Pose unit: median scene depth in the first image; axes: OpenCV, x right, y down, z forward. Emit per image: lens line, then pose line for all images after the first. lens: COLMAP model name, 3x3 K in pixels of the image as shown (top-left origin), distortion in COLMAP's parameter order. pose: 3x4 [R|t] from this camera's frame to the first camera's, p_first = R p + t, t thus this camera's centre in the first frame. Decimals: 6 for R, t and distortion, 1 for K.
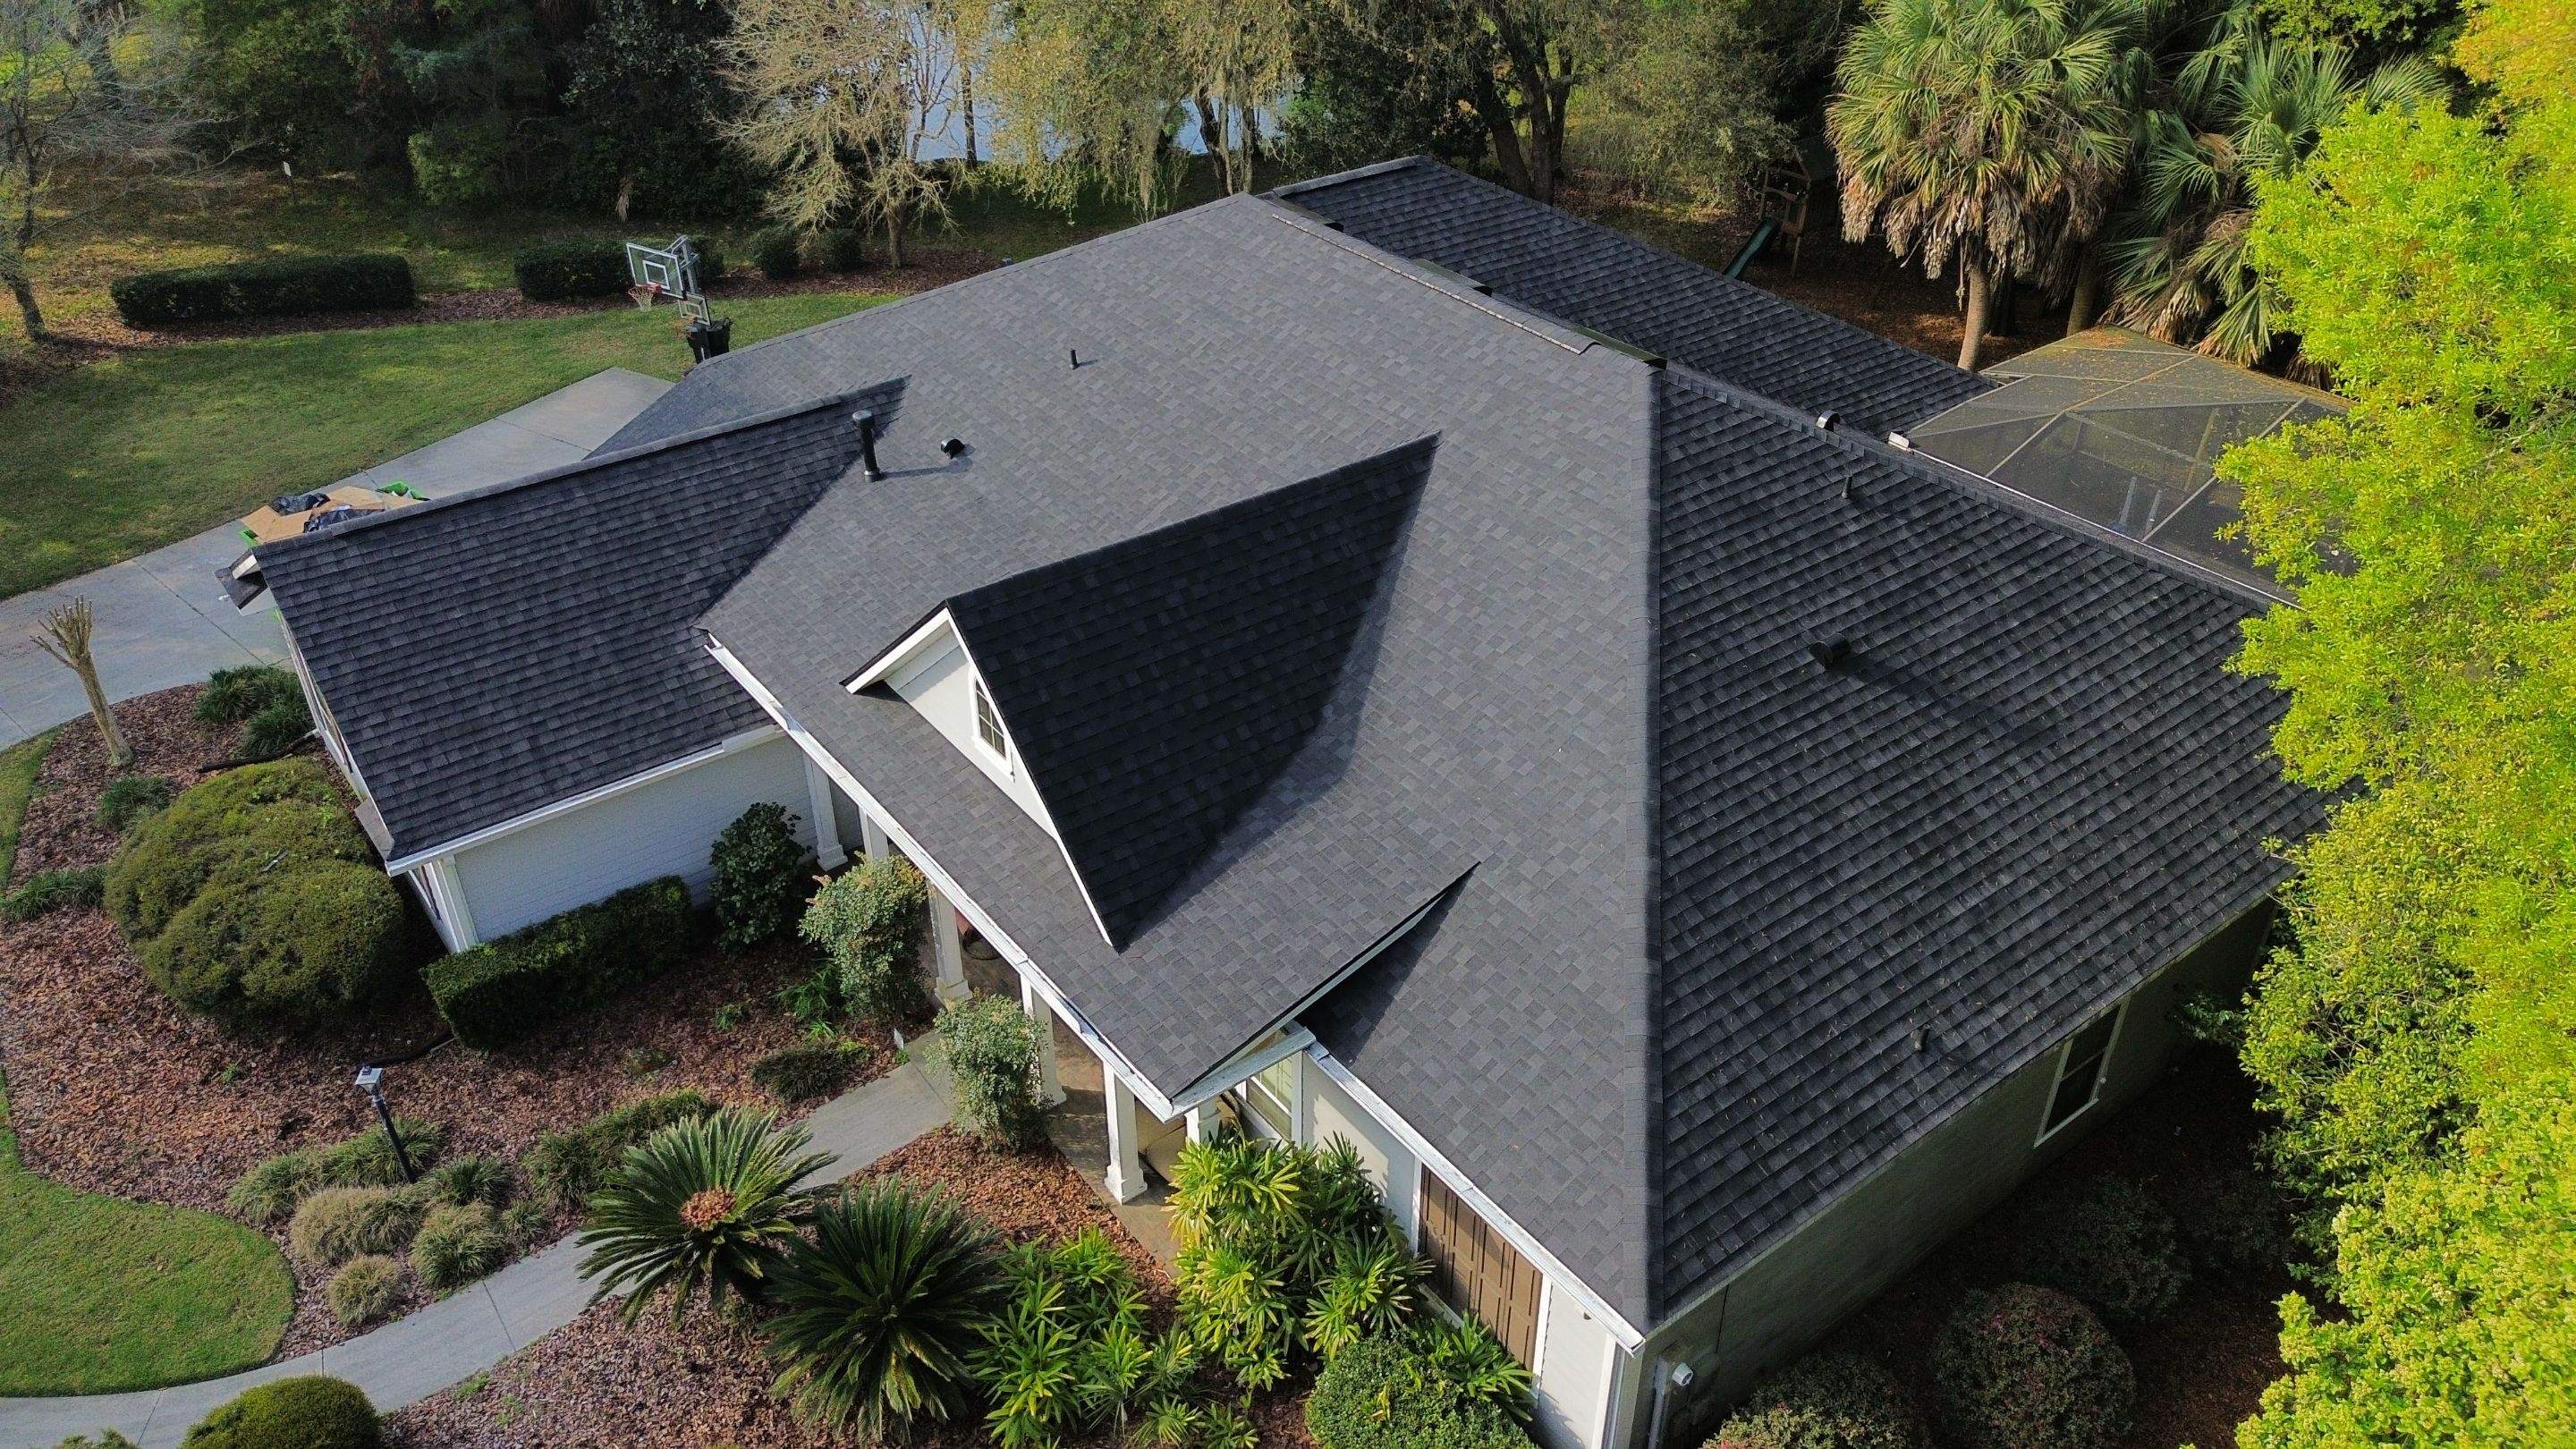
lens RADIAL K [[1846.5, 0, 1295.5], [0, 1846.5, 730.1], [0, 0, 1]] dist [0.103759, -0.004018]
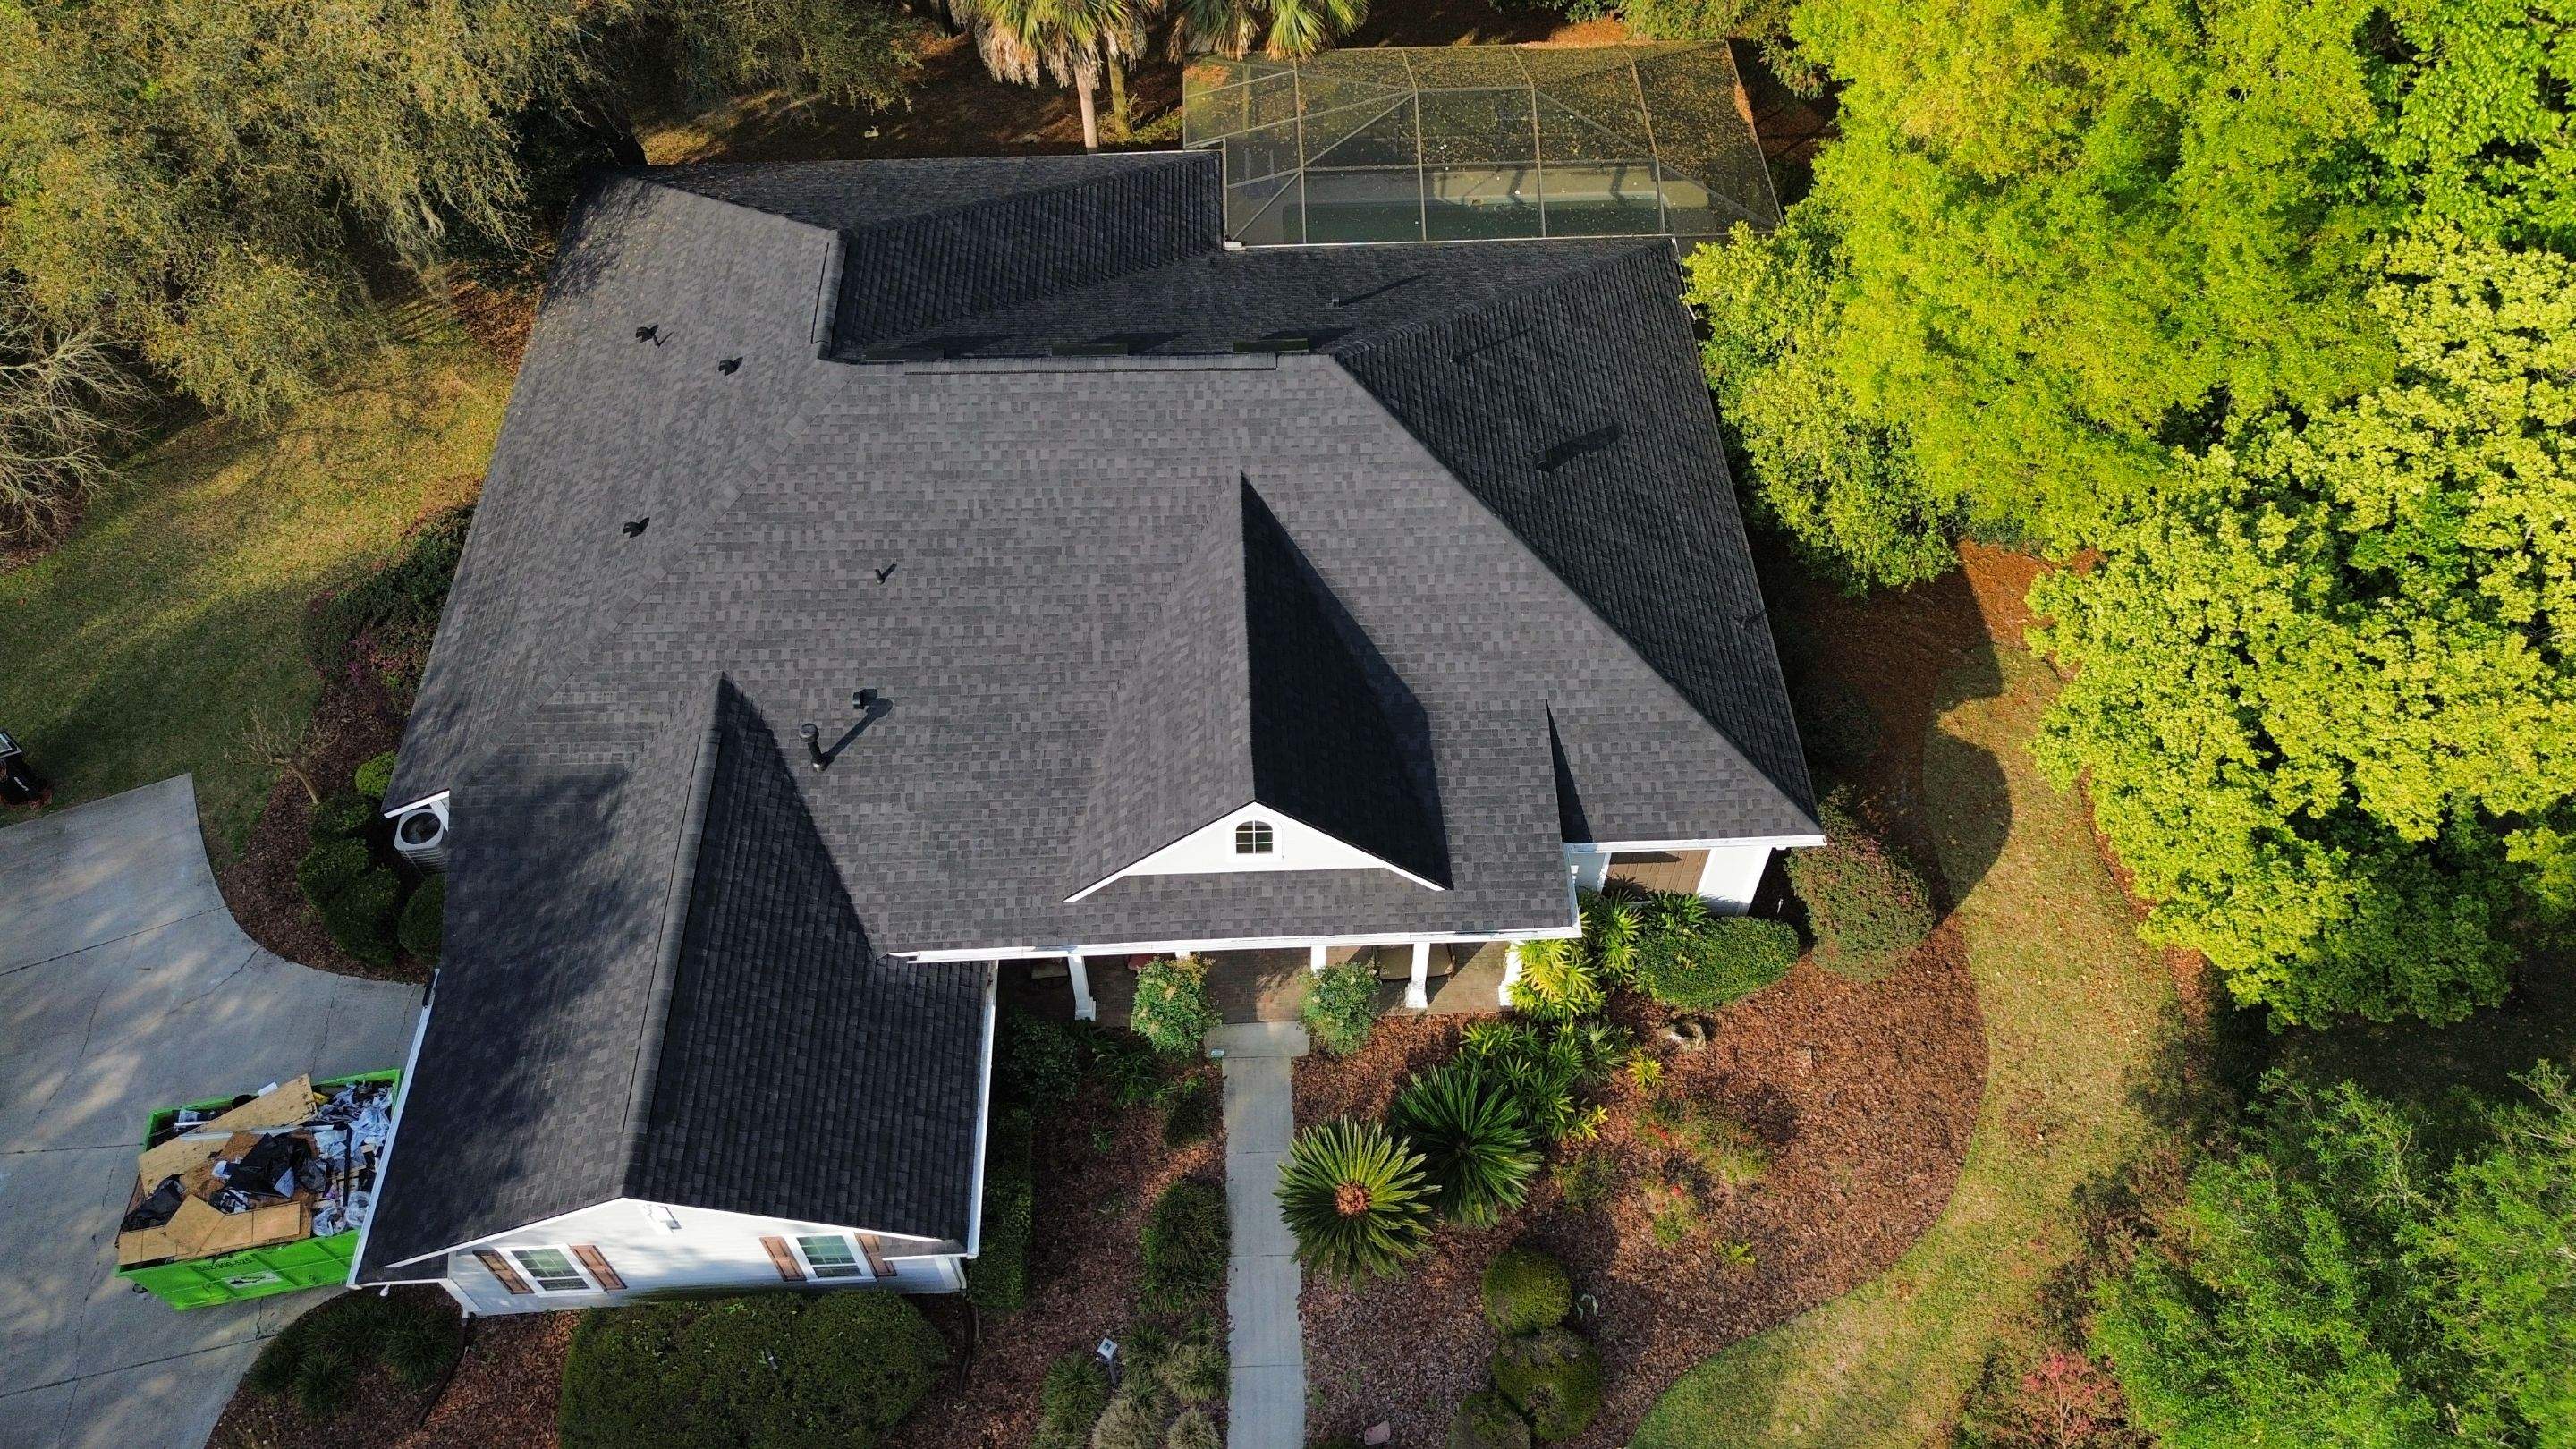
lens RADIAL K [[1846.5, 0, 1288.4], [0, 1846.5, 738.8], [0, 0, 1]] dist [0.103759, -0.004018]
pose [[0.576644, -0.659138, 0.482720, -0.776488], [0.462586, 0.750429, 0.472092, -0.717451], [-0.673421, -0.048930, 0.737638, -0.066553]]
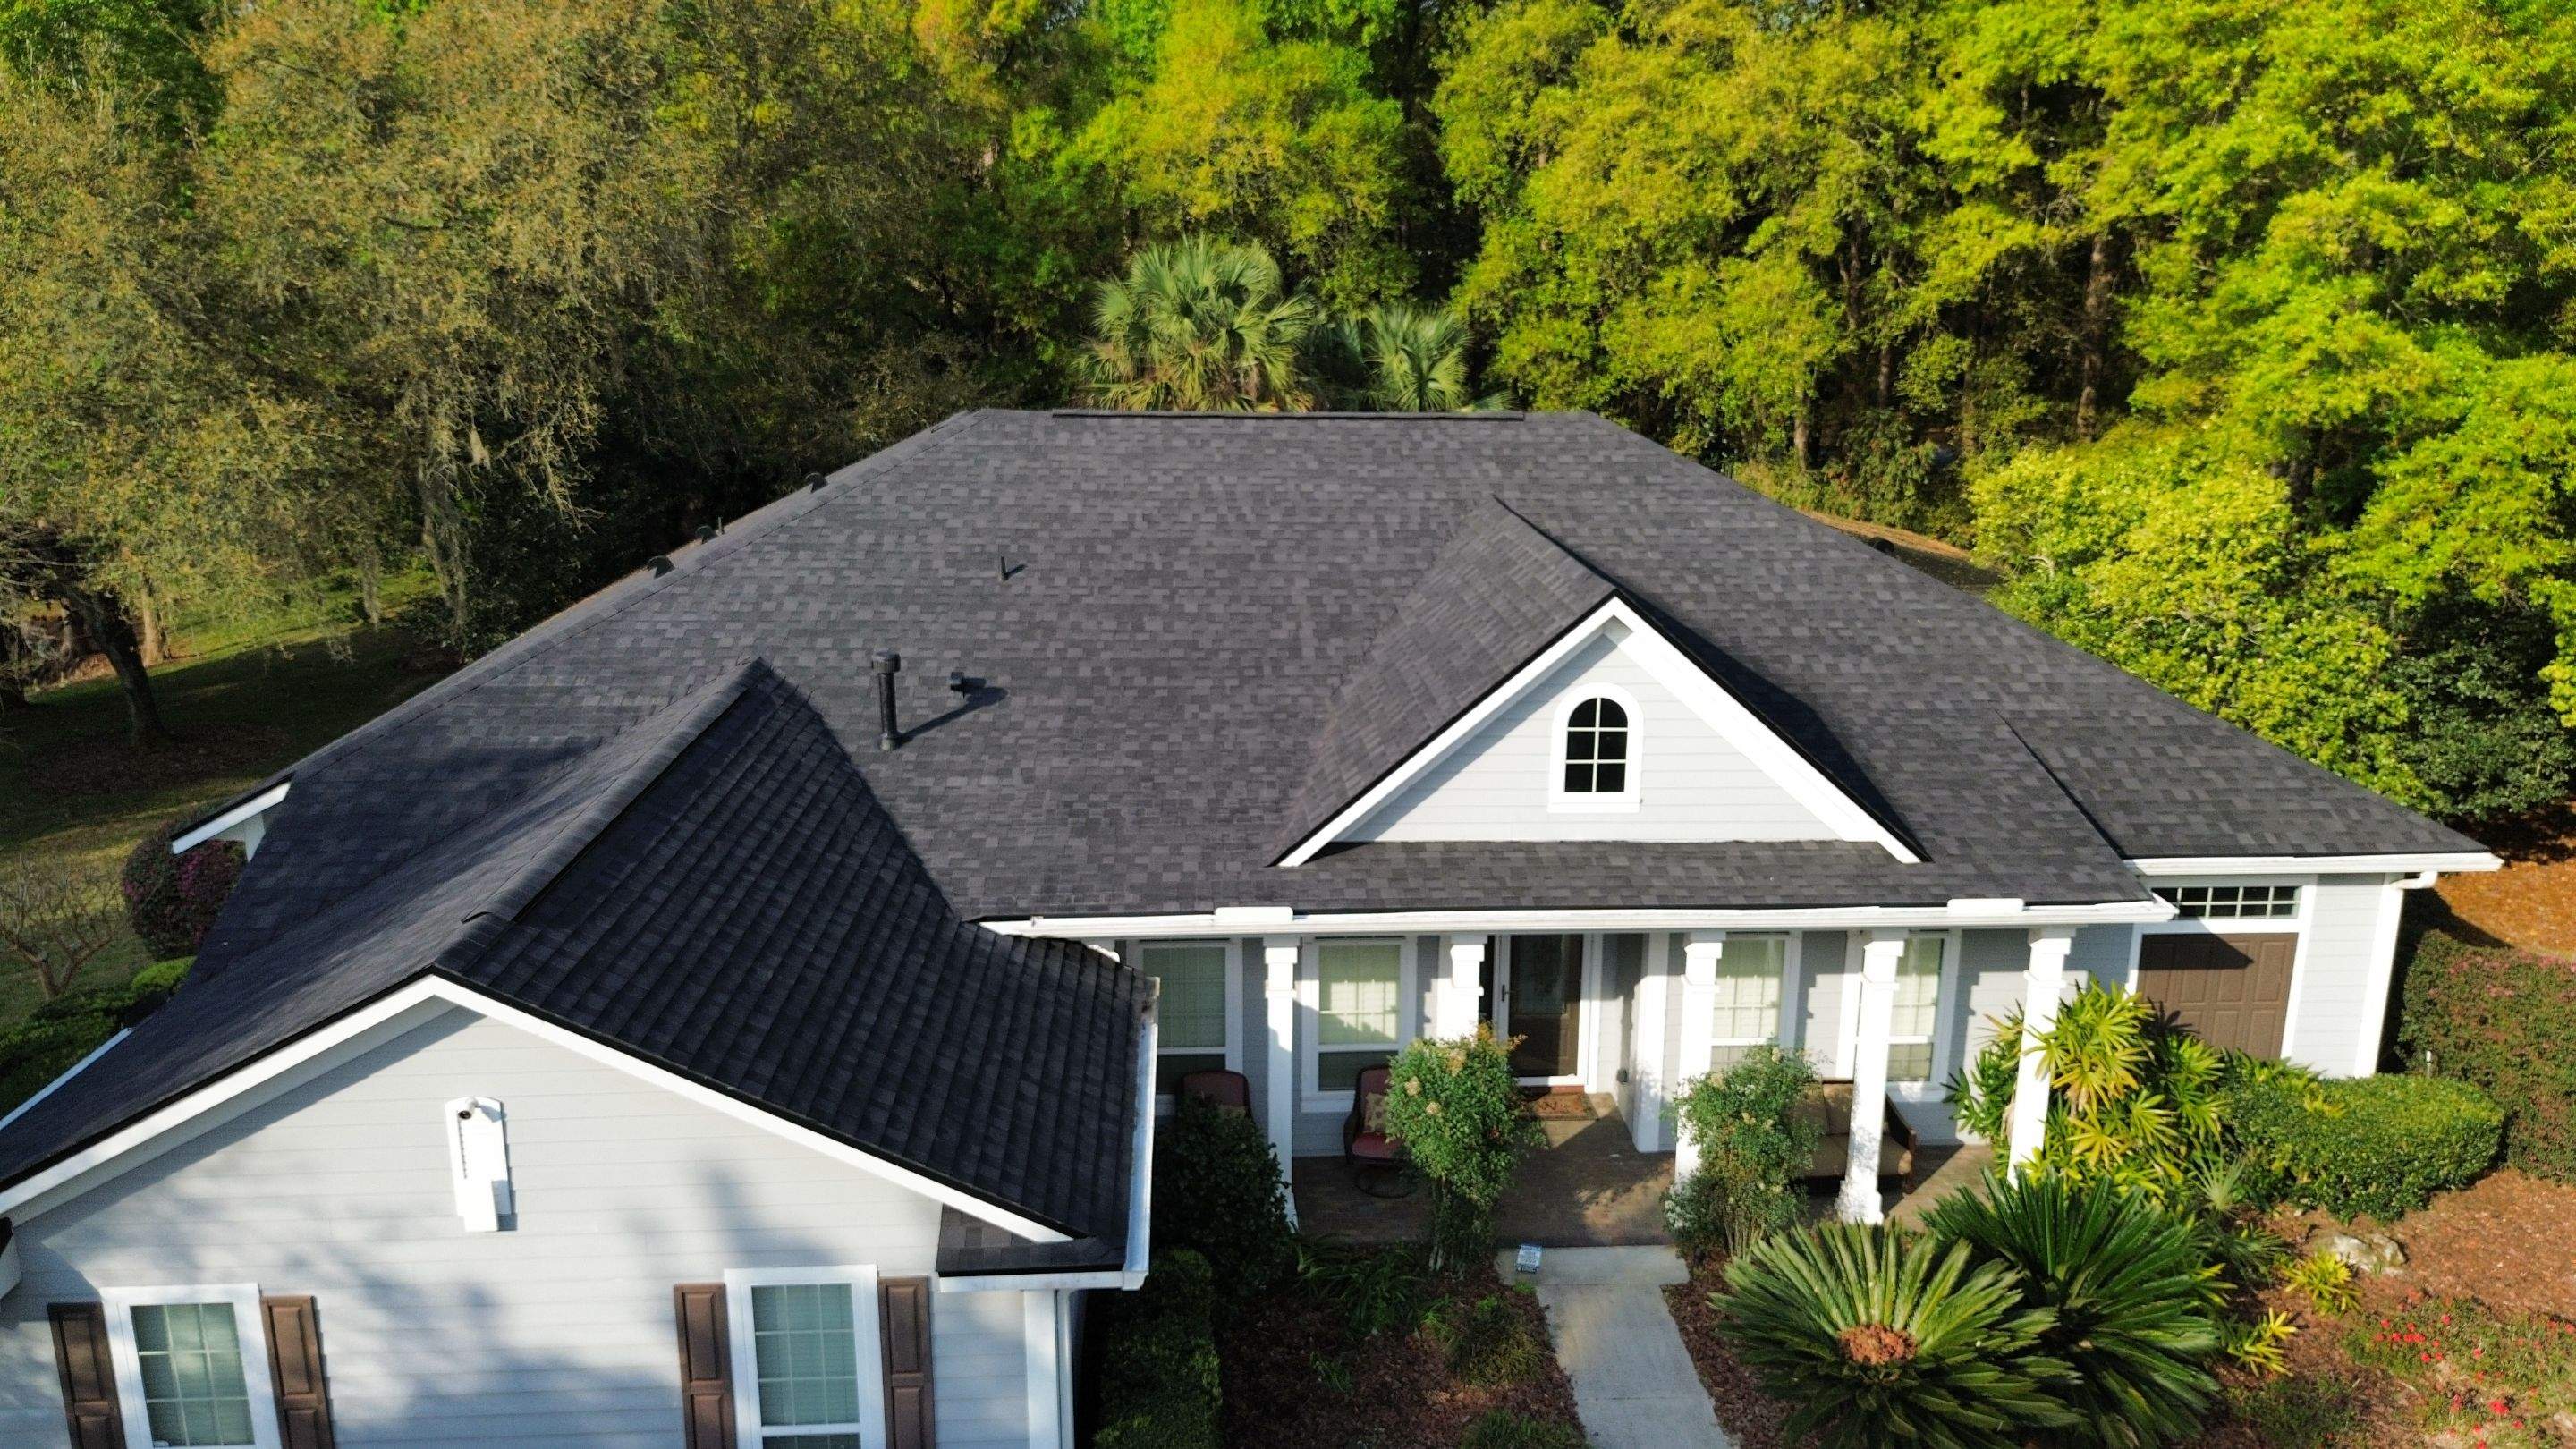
lens RADIAL K [[1846.5, 0, 1279.6], [0, 1846.5, 726.1], [0, 0, 1]] dist [0.103759, -0.004018]
pose [[0.568508, -0.210107, 0.795395, -0.930779], [0.461289, 0.881961, -0.096732, 0.000458], [-0.681184, 0.421900, 0.598322, 0.567354]]
